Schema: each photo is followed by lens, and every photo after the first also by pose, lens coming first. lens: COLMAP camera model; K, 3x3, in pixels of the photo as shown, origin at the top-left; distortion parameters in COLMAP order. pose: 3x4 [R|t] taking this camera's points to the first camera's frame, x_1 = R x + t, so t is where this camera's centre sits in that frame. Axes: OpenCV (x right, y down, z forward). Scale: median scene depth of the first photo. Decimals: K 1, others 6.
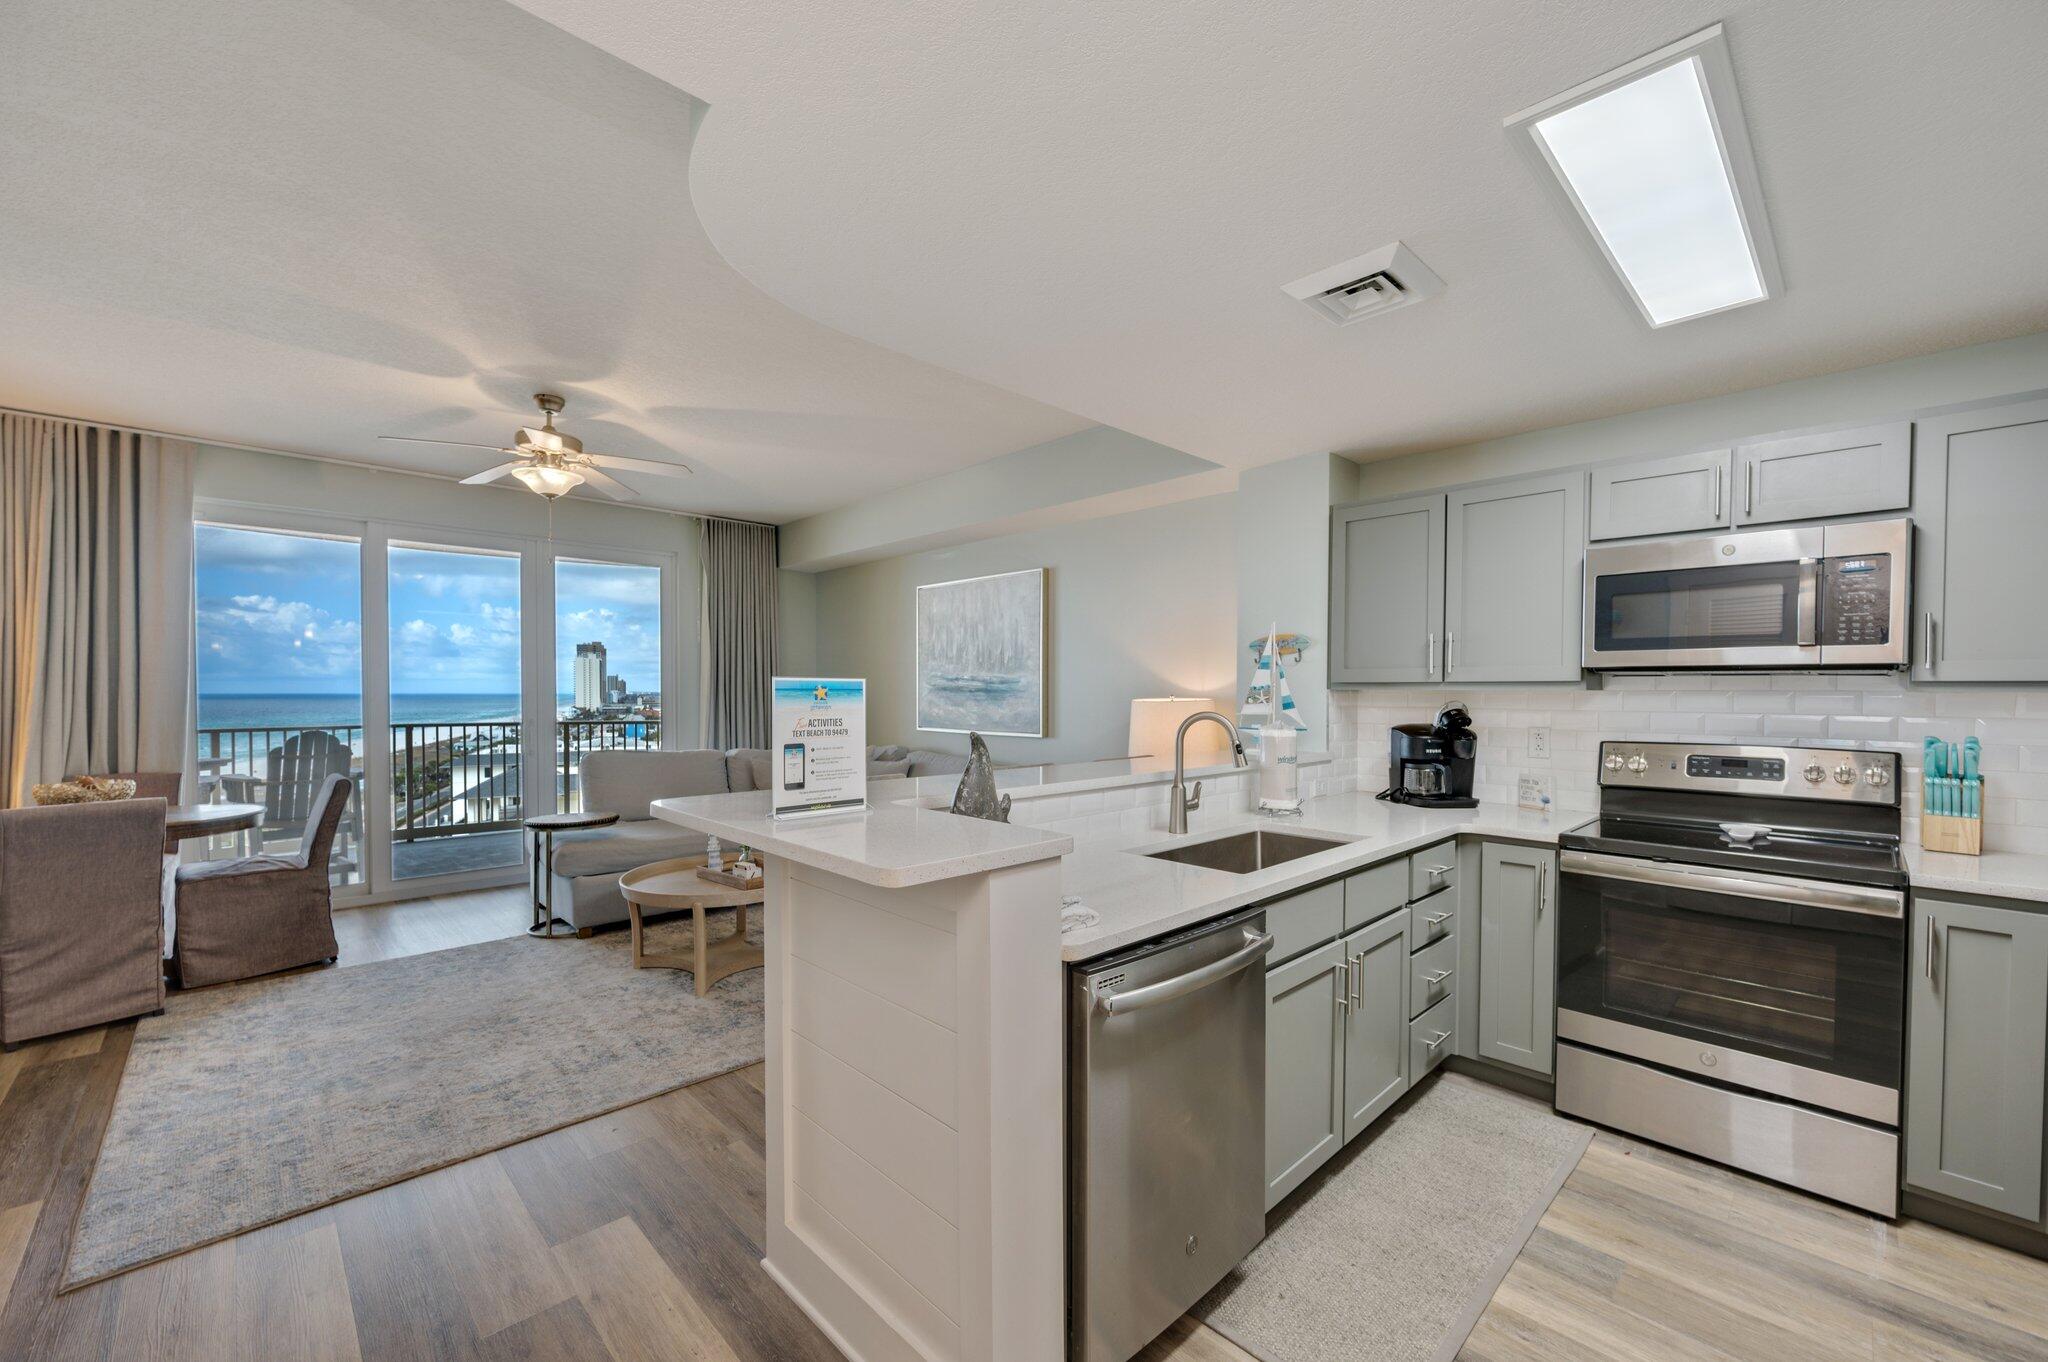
lens RADIAL K [[818.4, 0, 1024.1], [0, 818.4, 701.6], [0, 0, 1]] dist [0.001472, 0.000128]
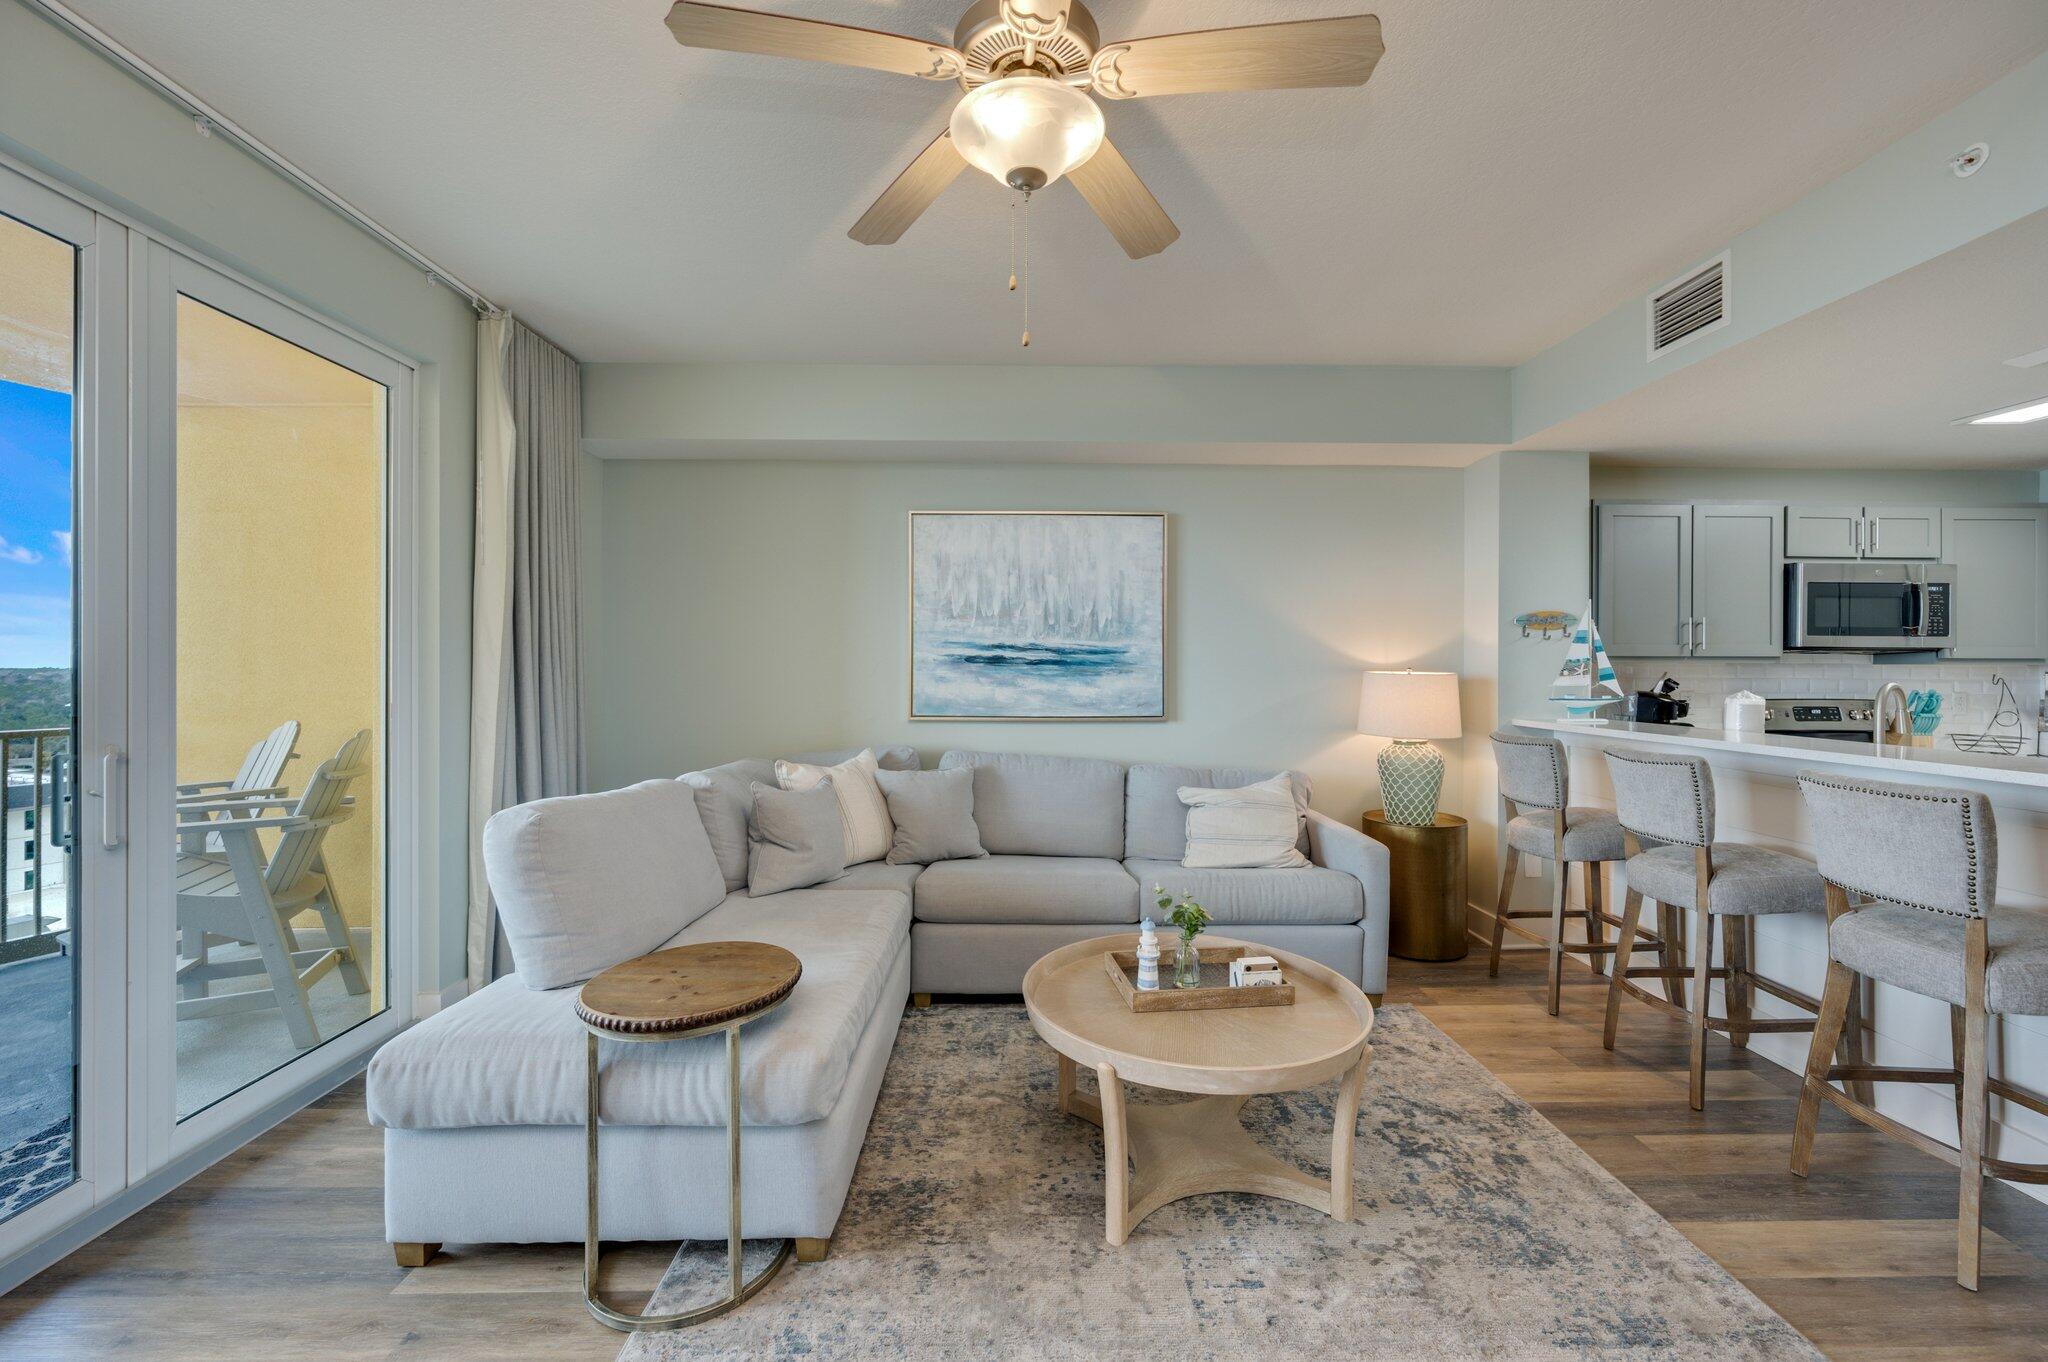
lens RADIAL K [[814.5, 0, 1036.6], [0, 814.5, 668.7], [0, 0, 1]] dist [0.001805, 0.000190]
pose [[0.681027, -0.002940, 0.732253, -1.097113], [0.008184, 0.999960, -0.003597, -0.009823], [-0.732213, 0.008442, 0.681024, 0.909421]]
